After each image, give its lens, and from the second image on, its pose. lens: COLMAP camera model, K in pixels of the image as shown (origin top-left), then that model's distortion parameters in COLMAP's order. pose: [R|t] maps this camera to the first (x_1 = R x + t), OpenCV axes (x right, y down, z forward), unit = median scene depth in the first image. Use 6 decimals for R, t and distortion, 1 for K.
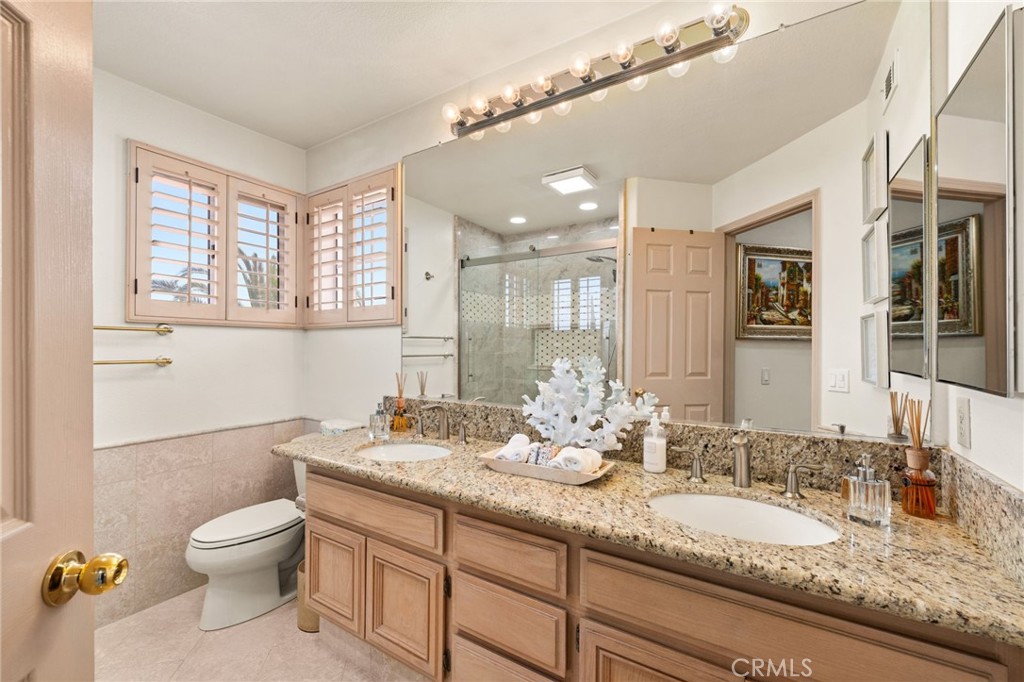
lens RADIAL K [[425.3, 0, 512.0], [0, 425.3, 341.0], [0, 0, 1]] dist [-0.001086, -0.000017]
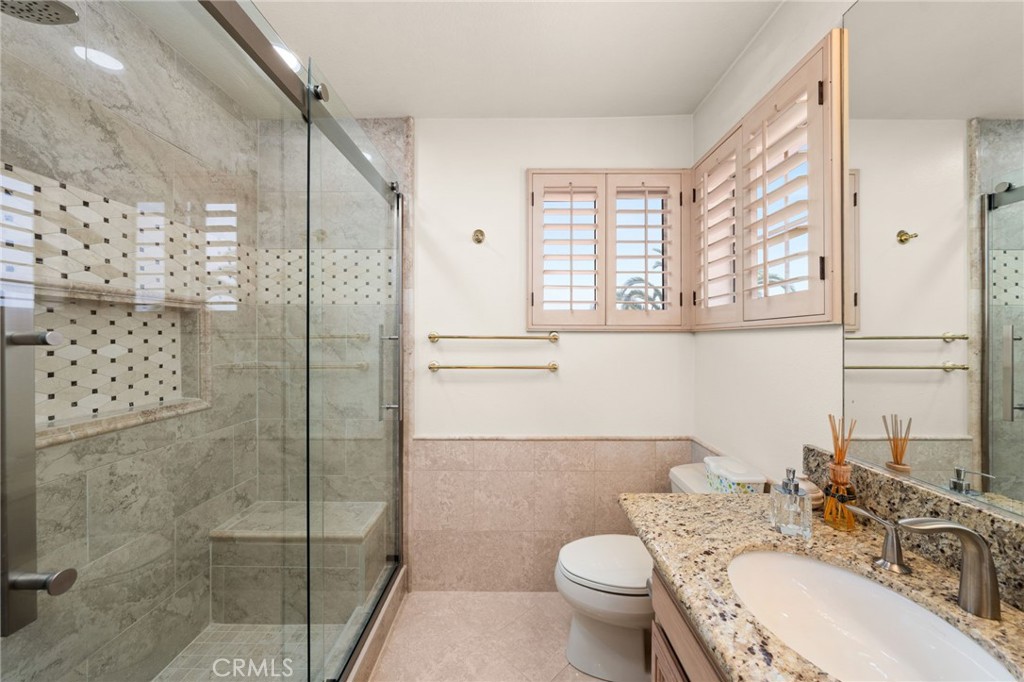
lens RADIAL K [[367.1, 0, 512.0], [0, 367.1, 341.0], [0, 0, 1]] dist [-0.001189, -0.000282]
pose [[0.538681, 0.001633, -0.842508, -0.088108], [0.014208, 0.999838, 0.011022, -0.025842], [0.842390, -0.017908, 0.538570, 0.371792]]
